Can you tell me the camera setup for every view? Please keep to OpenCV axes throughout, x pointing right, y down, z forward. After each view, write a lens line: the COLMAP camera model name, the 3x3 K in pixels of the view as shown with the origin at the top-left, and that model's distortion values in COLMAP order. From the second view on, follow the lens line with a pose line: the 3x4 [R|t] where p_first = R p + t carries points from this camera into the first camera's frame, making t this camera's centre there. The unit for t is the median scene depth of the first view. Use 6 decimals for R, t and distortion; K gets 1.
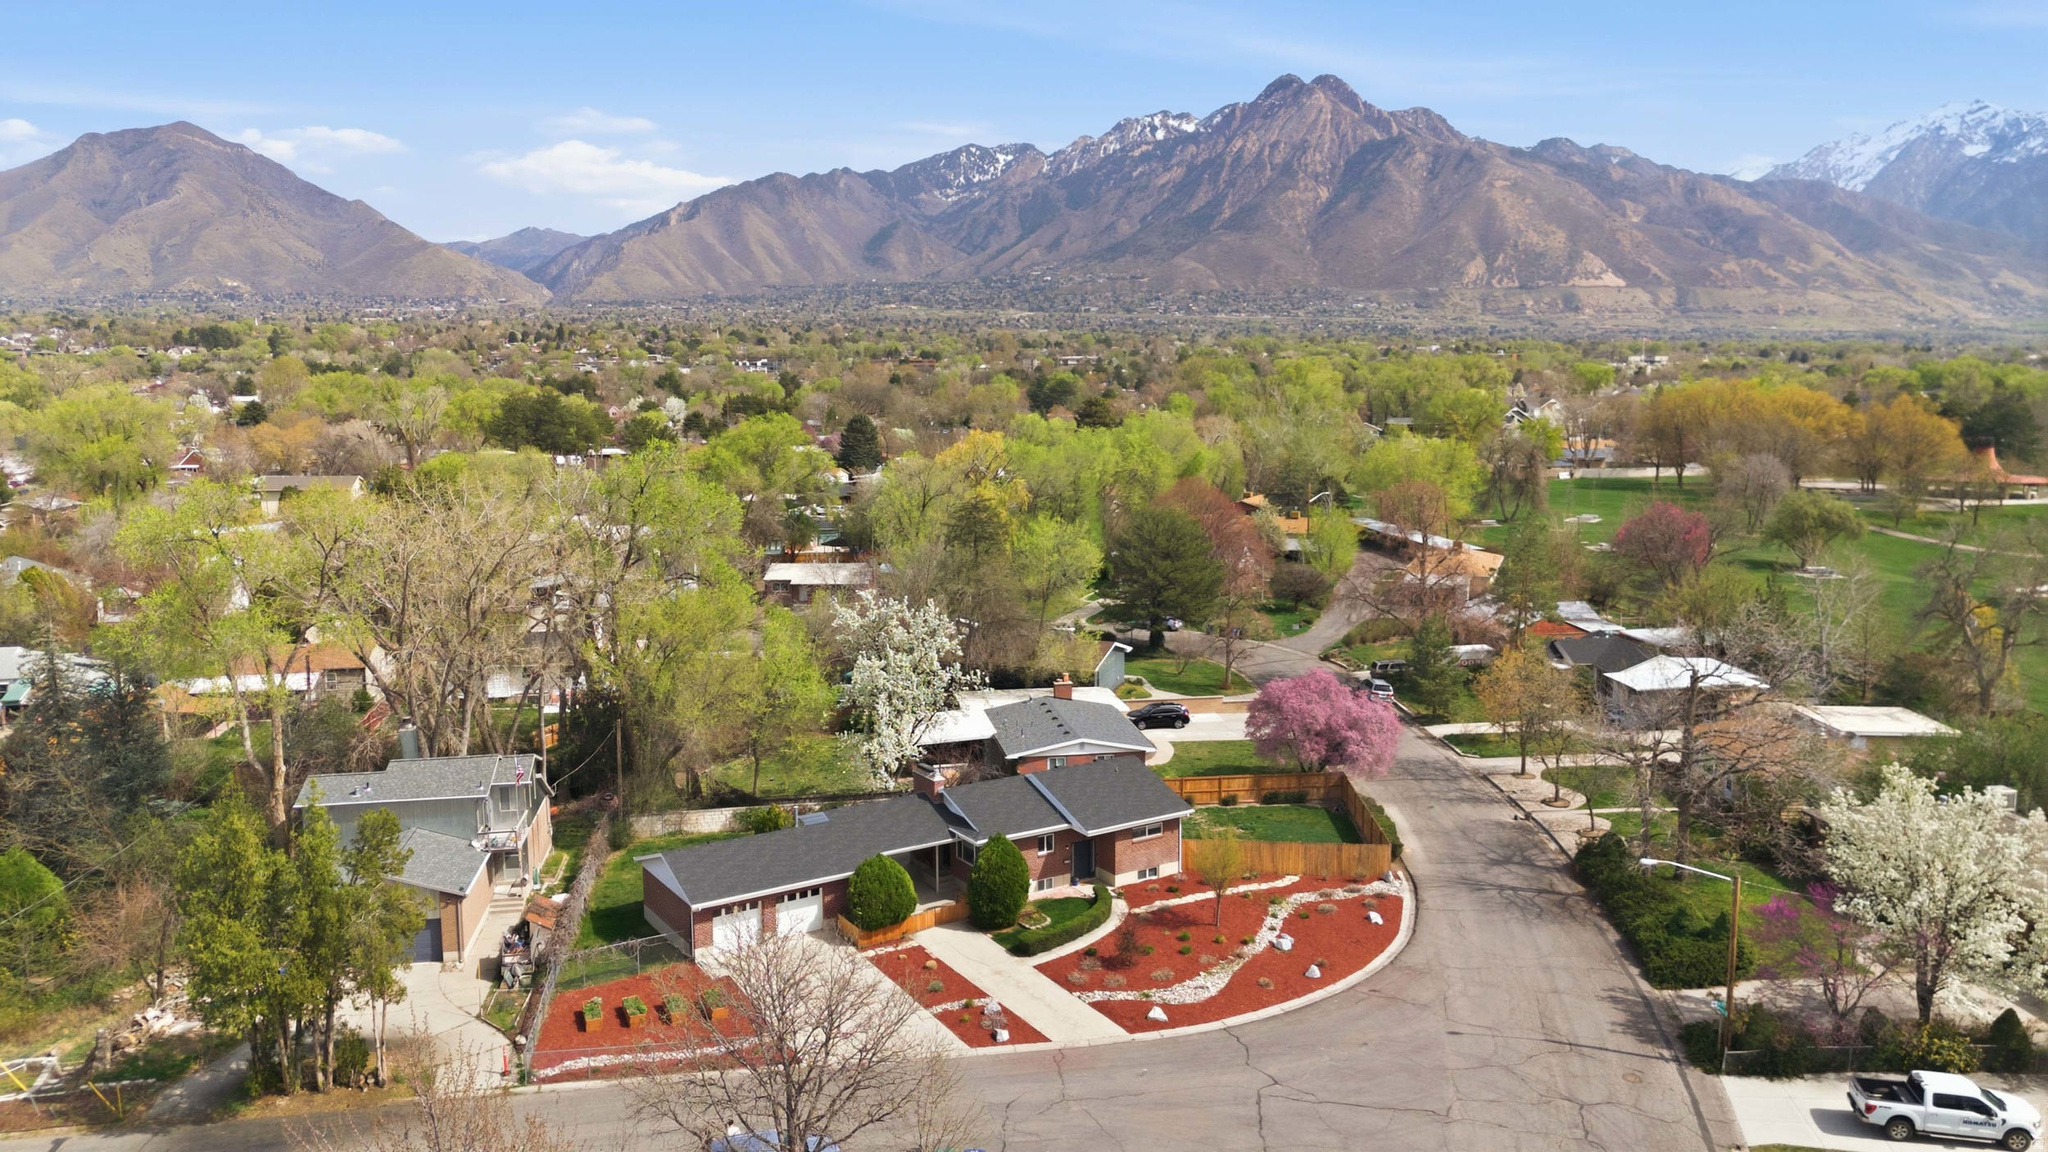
lens RADIAL K [[1504.9, 0, 1024.0], [0, 1504.9, 576.0], [0, 0, 1]] dist [0.100381, -0.112887]
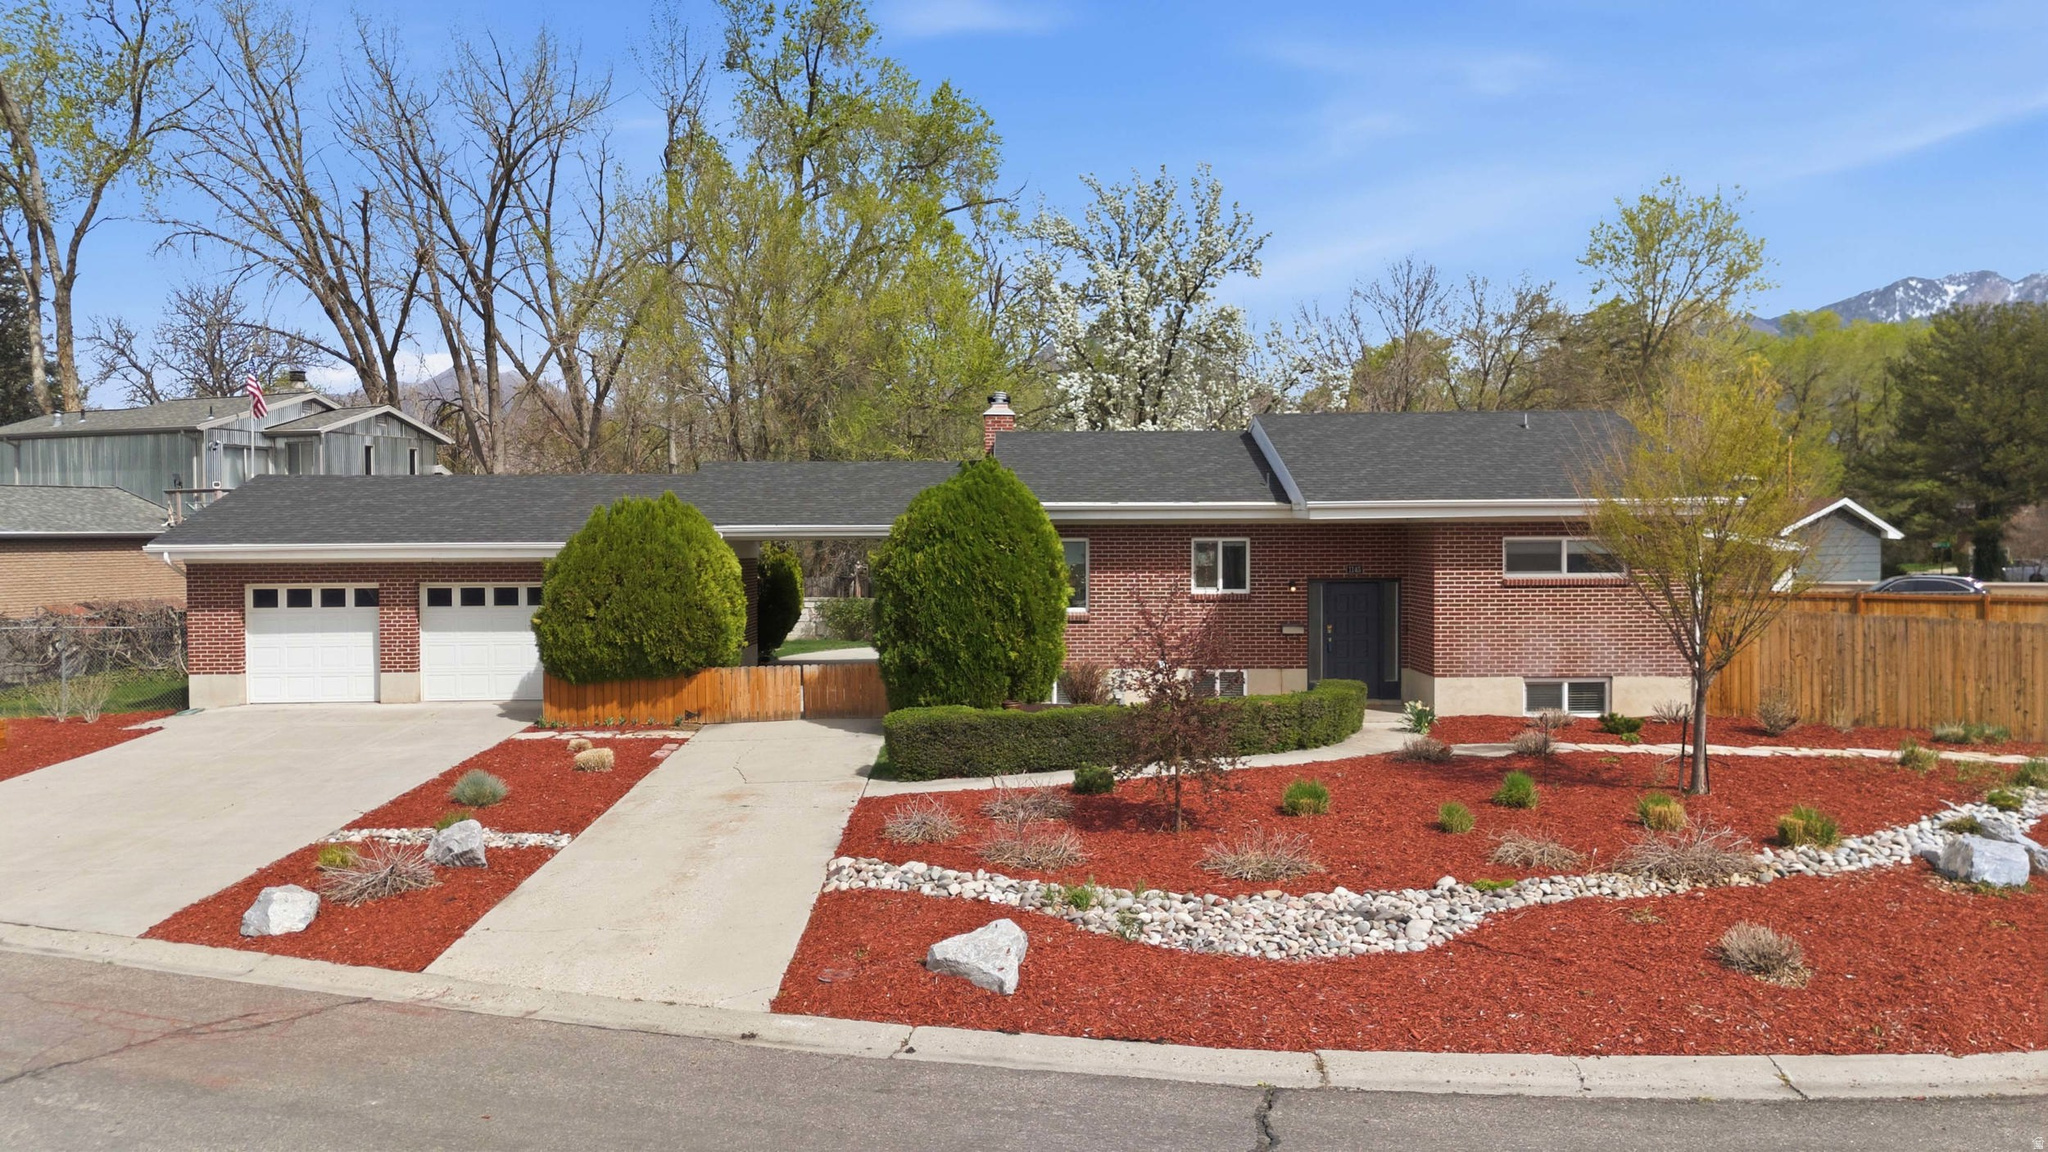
lens RADIAL K [[1504.9, 0, 1024.0], [0, 1504.9, 576.0], [0, 0, 1]] dist [0.100381, -0.112887]
pose [[0.850433, 0.015934, -0.525842, 0.179335], [-0.073659, 0.993302, -0.089029, 0.246180], [0.520902, 0.114447, 0.845910, 0.798619]]
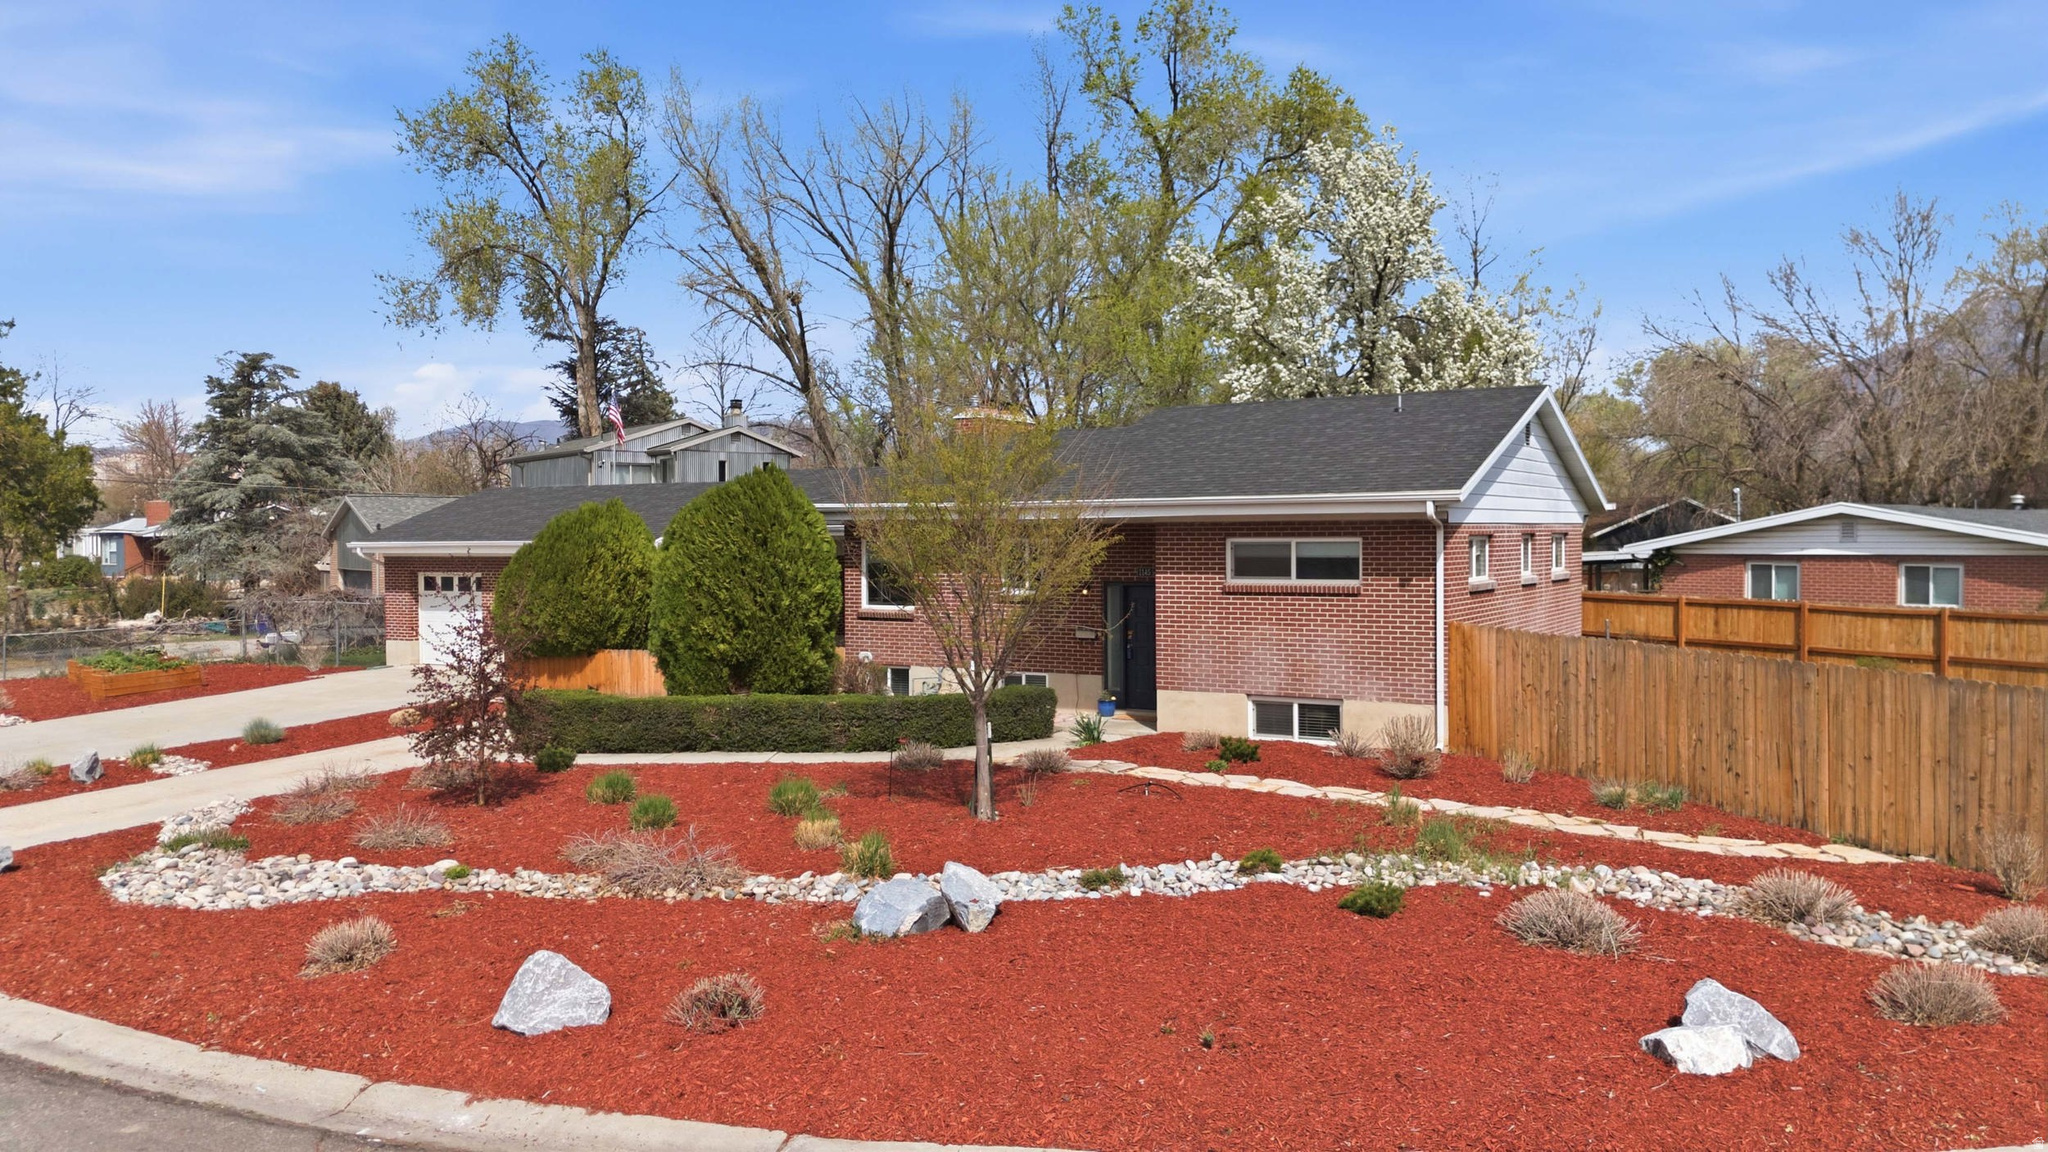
lens RADIAL K [[1504.9, 0, 1024.0], [0, 1504.9, 576.0], [0, 0, 1]] dist [0.100381, -0.112887]
pose [[0.456618, 0.027706, -0.889231, 0.356962], [-0.122355, 0.991973, -0.031922, 0.219719], [0.881209, 0.123378, 0.456342, 0.980559]]
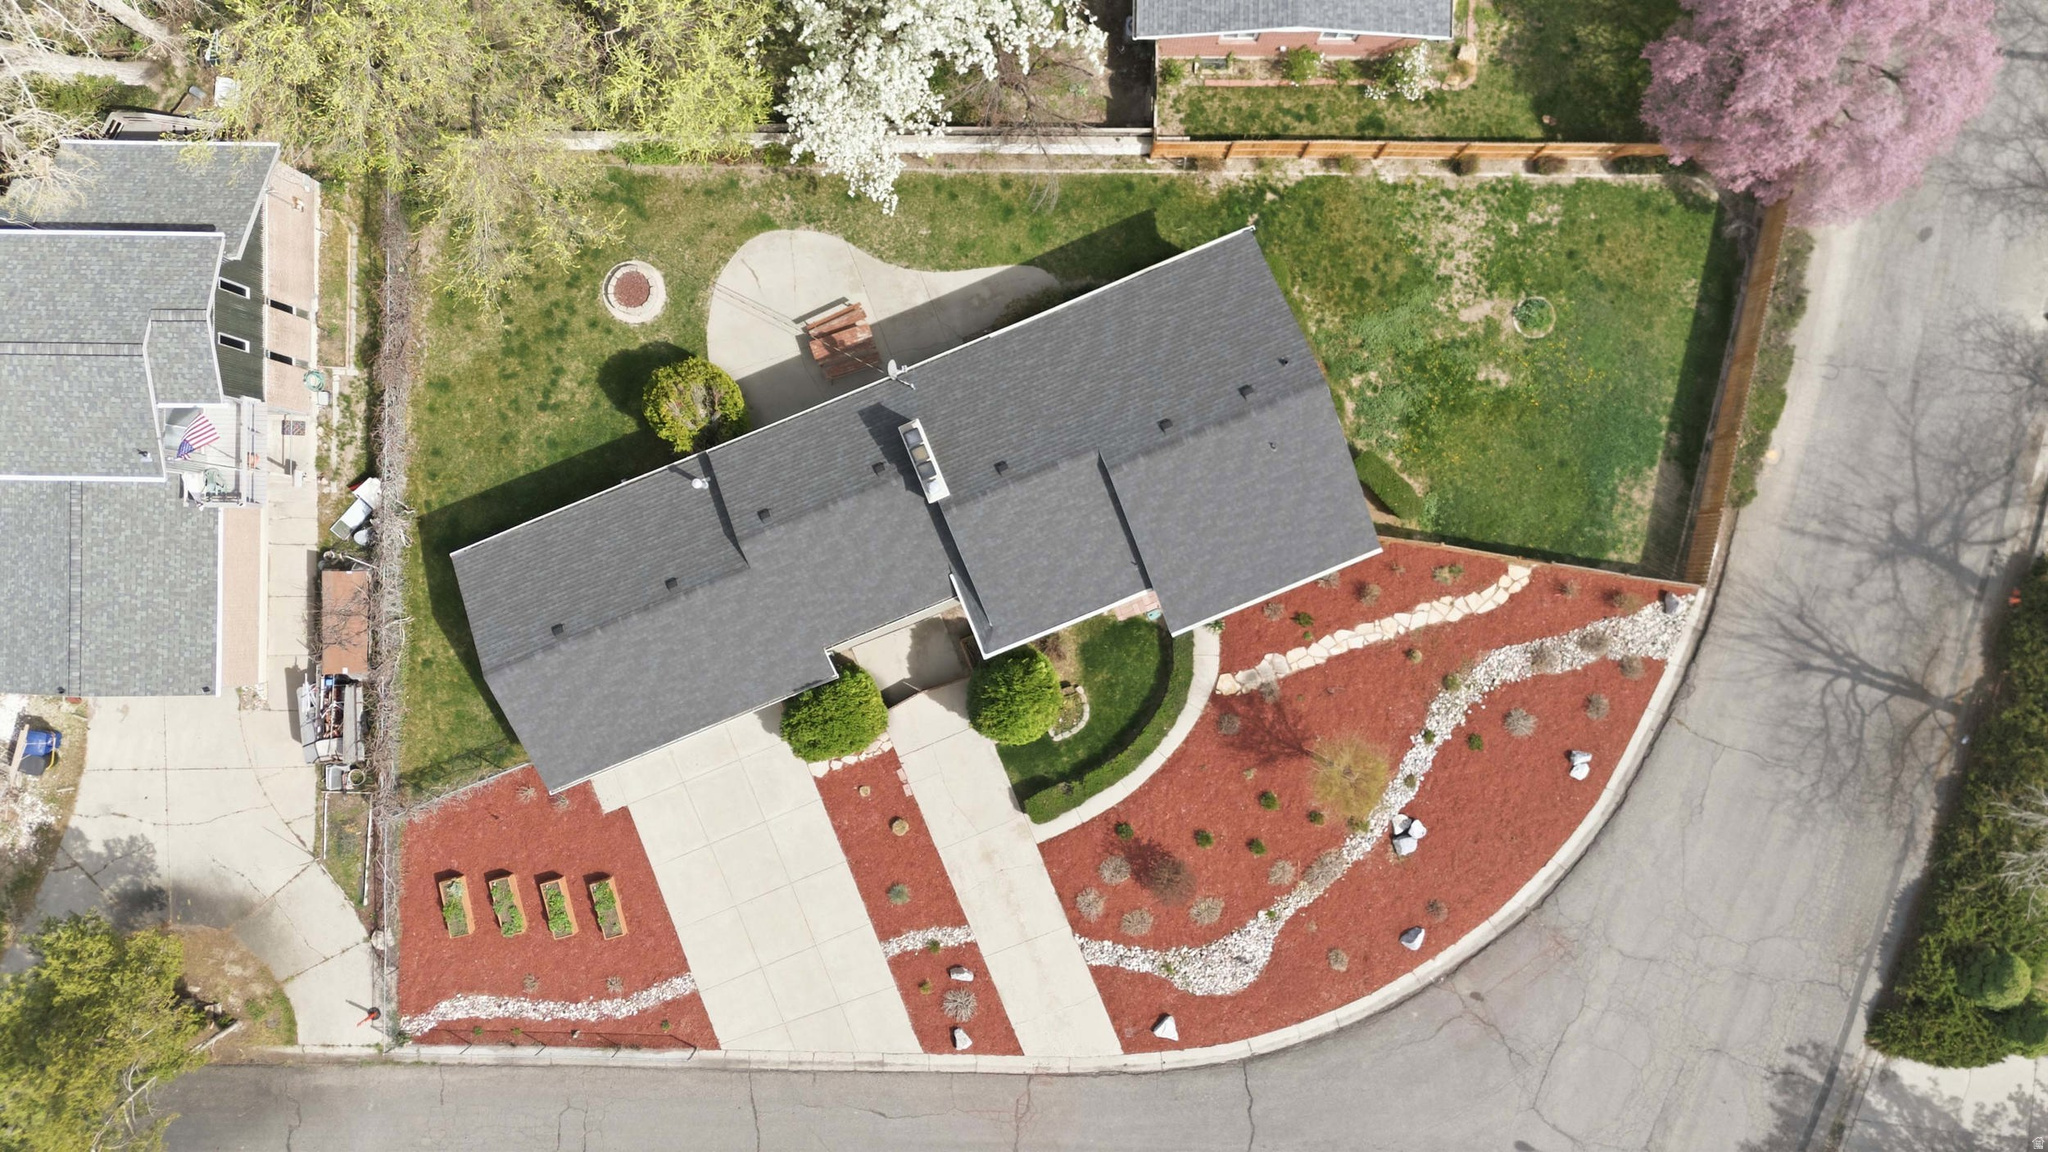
lens RADIAL K [[1504.9, 0, 1024.0], [0, 1504.9, 576.0], [0, 0, 1]] dist [0.100381, -0.112887]
pose [[0.985034, 0.171459, -0.017617, -0.010402], [-0.007683, 0.145786, 0.989286, -0.491049], [0.172190, -0.974345, 0.144921, 1.047316]]
